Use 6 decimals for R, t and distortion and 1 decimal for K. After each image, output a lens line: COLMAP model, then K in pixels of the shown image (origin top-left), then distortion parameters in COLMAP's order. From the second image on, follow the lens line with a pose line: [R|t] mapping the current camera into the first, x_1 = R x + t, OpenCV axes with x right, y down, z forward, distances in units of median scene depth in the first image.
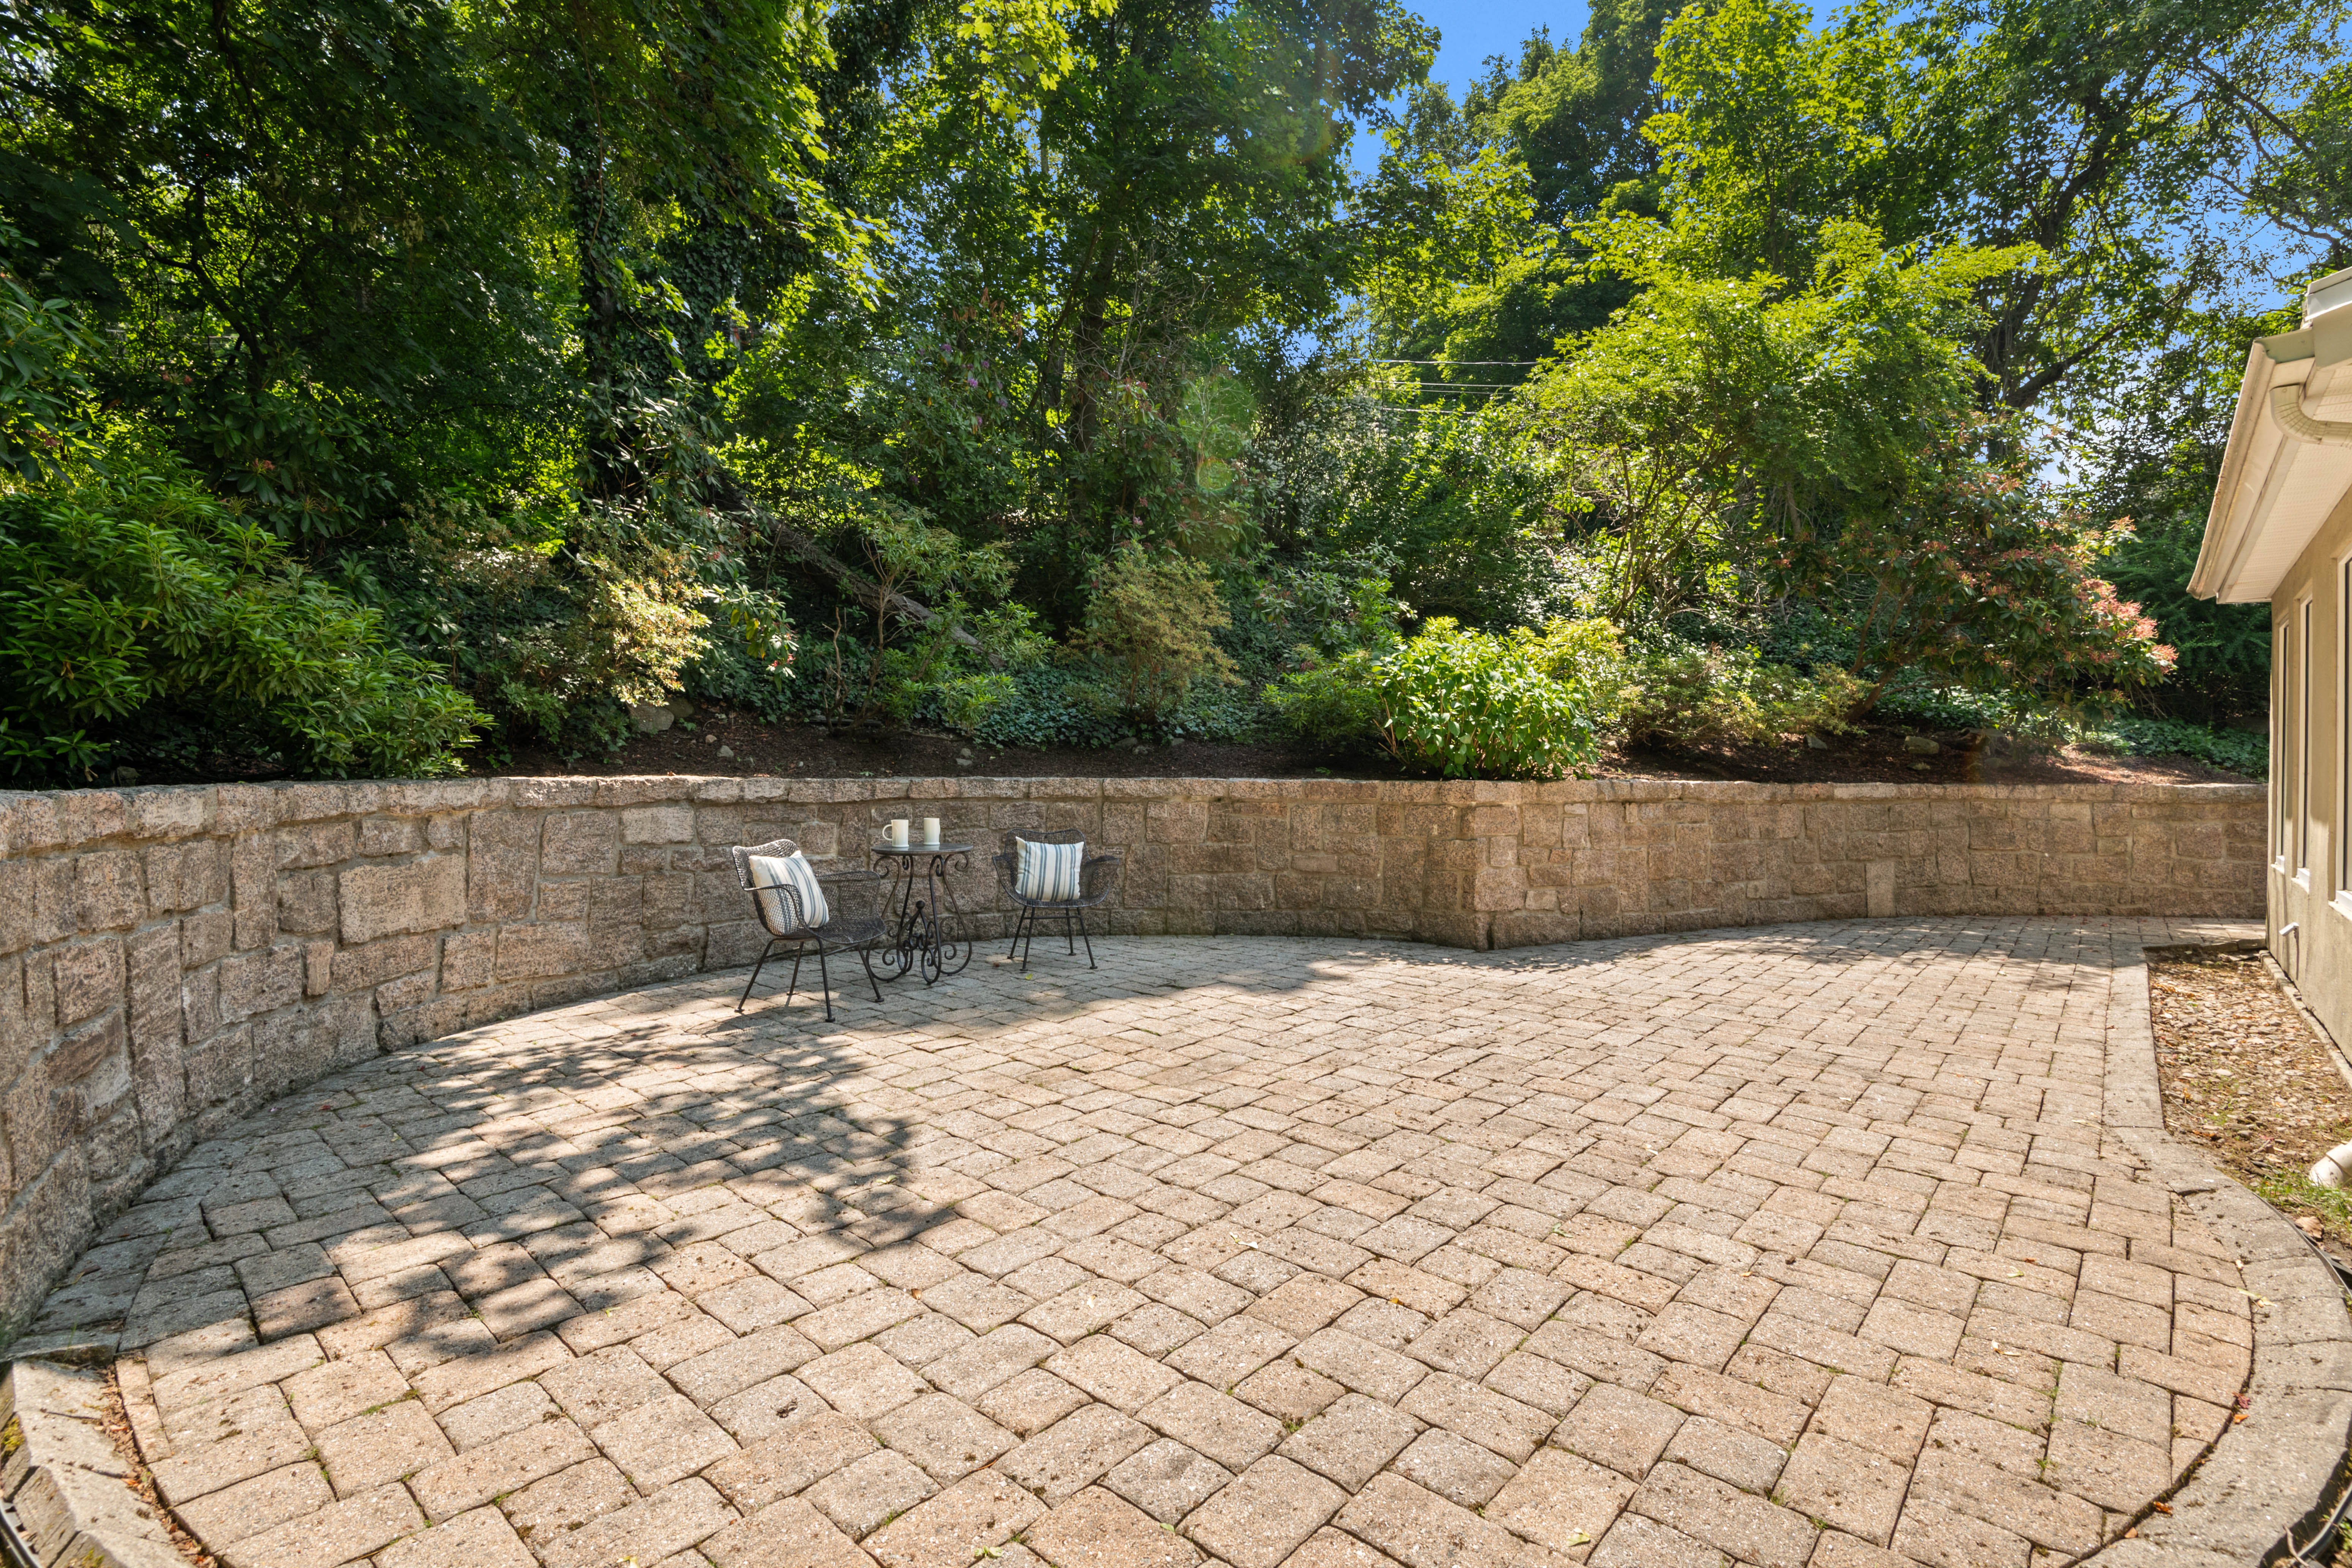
lens RADIAL K [[1090.0, 0, 1176.0], [0, 1090.0, 784.0], [0, 0, 1]] dist [0.024906, -0.028582]
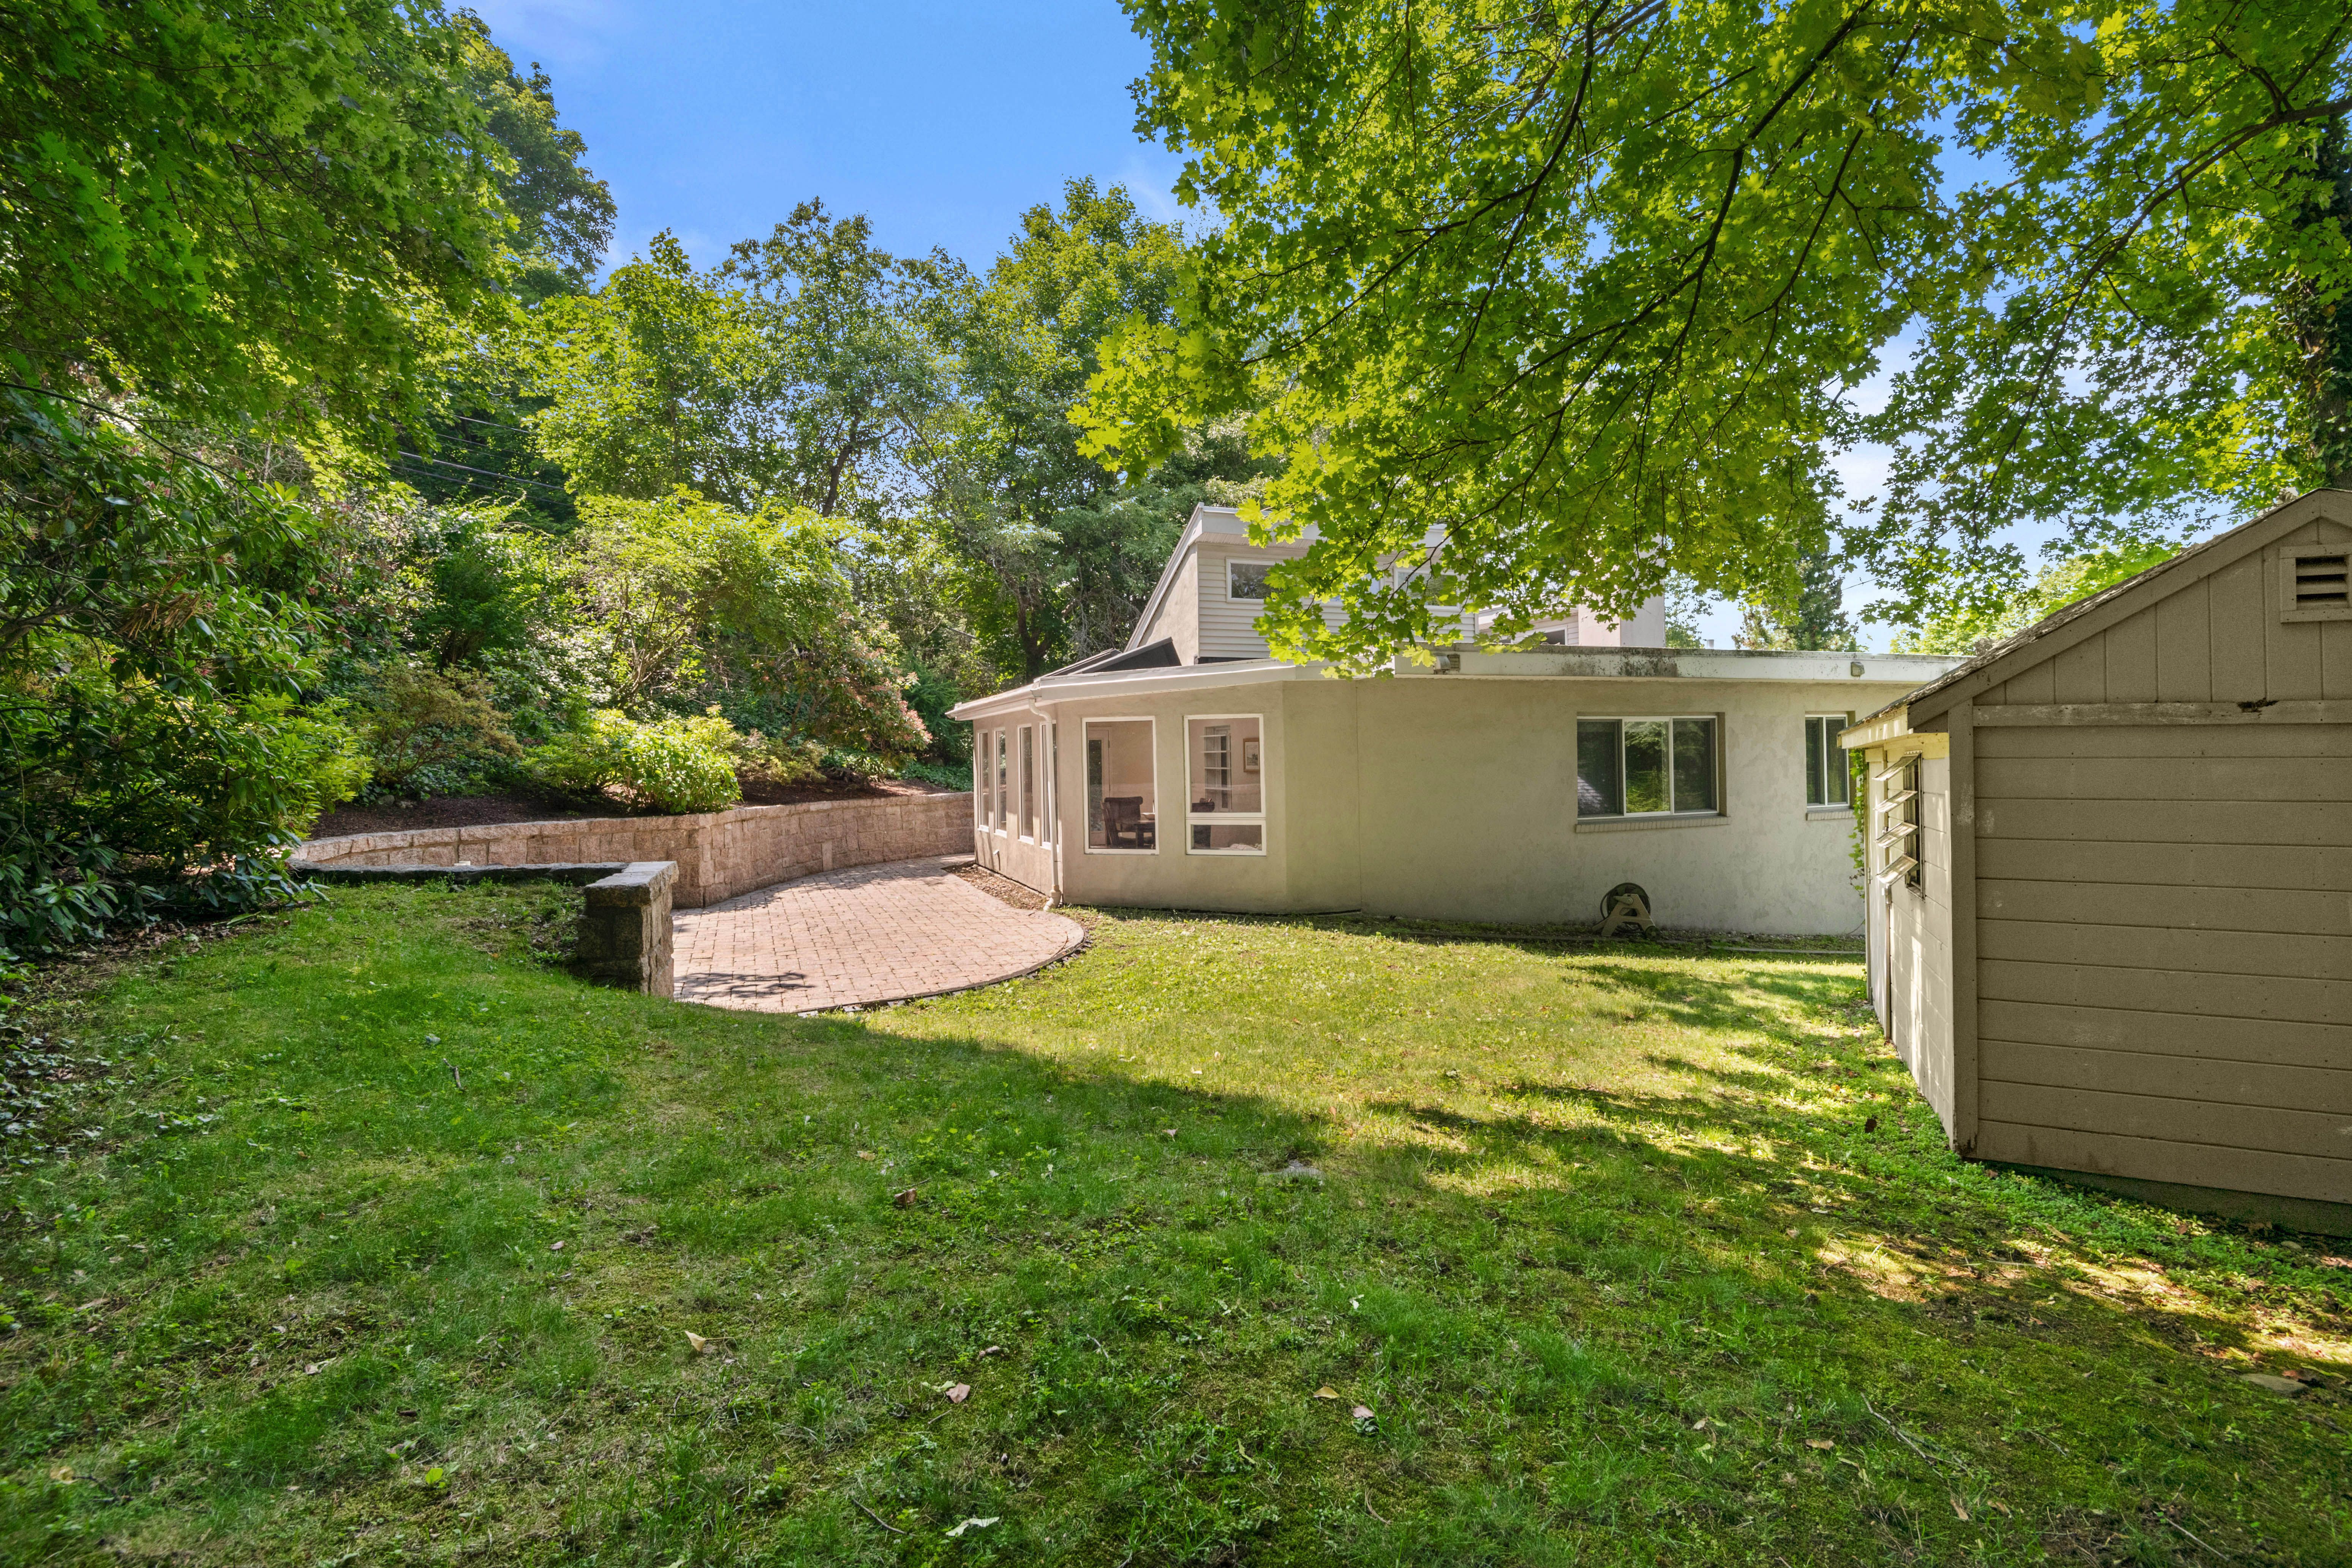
lens RADIAL K [[1090.0, 0, 1176.0], [0, 1090.0, 784.0], [0, 0, 1]] dist [0.024906, -0.028582]
pose [[0.453582, -0.034809, 0.890535, -0.897801], [0.030271, 0.999262, 0.023640, -0.066671], [-0.890700, 0.016235, 0.454301, -0.478375]]
